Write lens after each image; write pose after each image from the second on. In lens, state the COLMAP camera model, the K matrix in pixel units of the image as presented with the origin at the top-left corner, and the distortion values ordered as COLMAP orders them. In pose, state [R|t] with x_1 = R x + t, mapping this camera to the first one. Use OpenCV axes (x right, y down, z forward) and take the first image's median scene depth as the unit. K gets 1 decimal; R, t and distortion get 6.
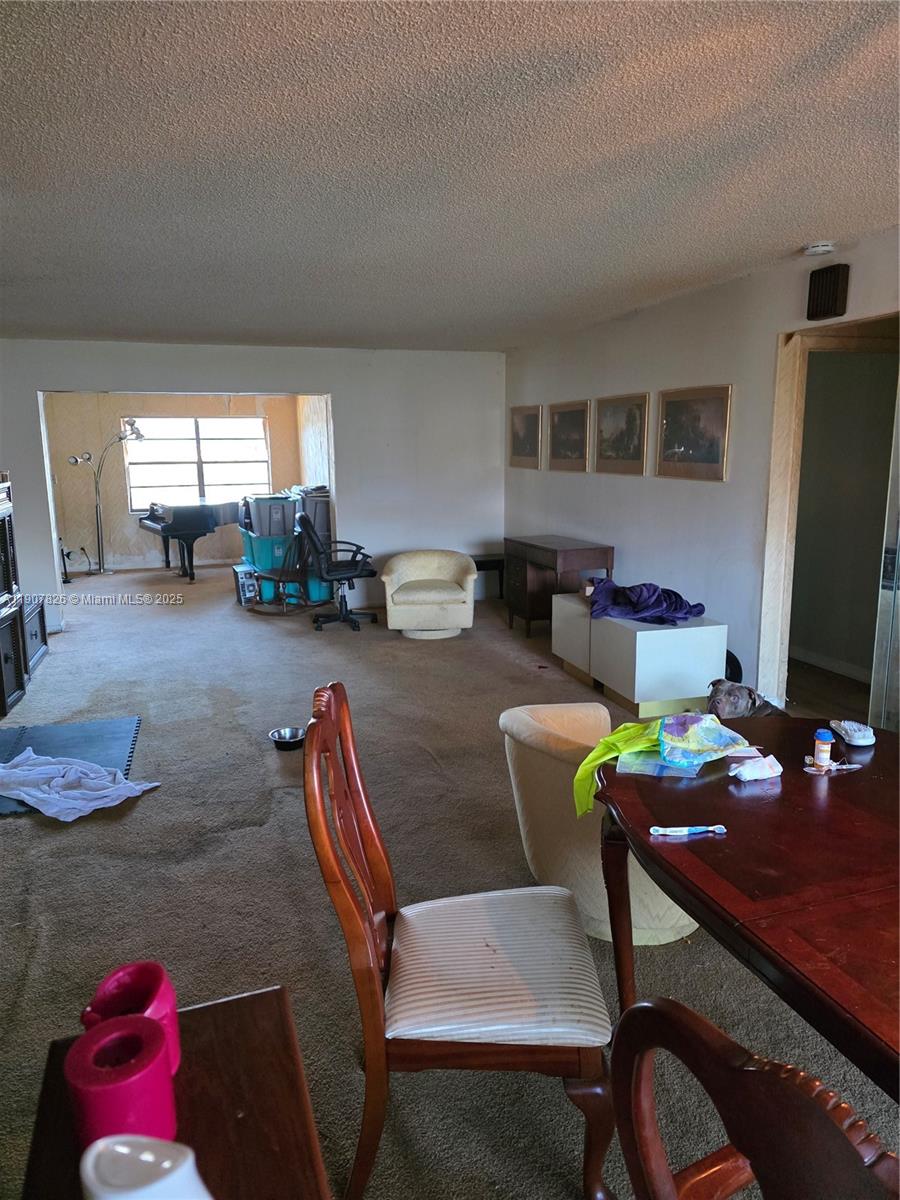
lens RADIAL K [[785.5, 0, 450.0], [0, 785.5, 600.0], [0, 0, 1]] dist [0.099208, -0.092194]
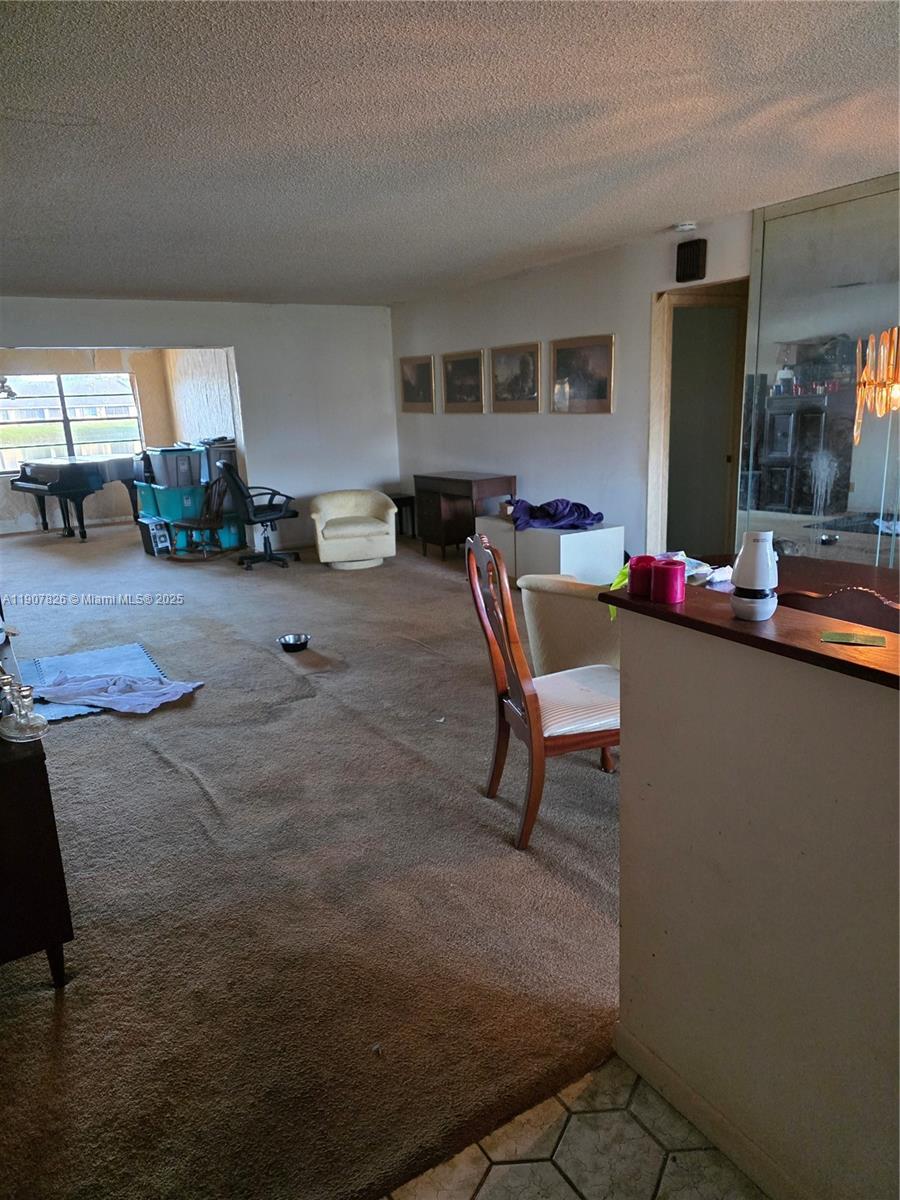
lens RADIAL K [[785.5, 0, 450.0], [0, 785.5, 600.0], [0, 0, 1]] dist [0.099208, -0.092194]
pose [[0.973930, -0.083428, 0.210950, -0.144684], [0.072115, 0.995543, 0.060776, 0.037195], [-0.215080, -0.043979, 0.975606, -0.131533]]
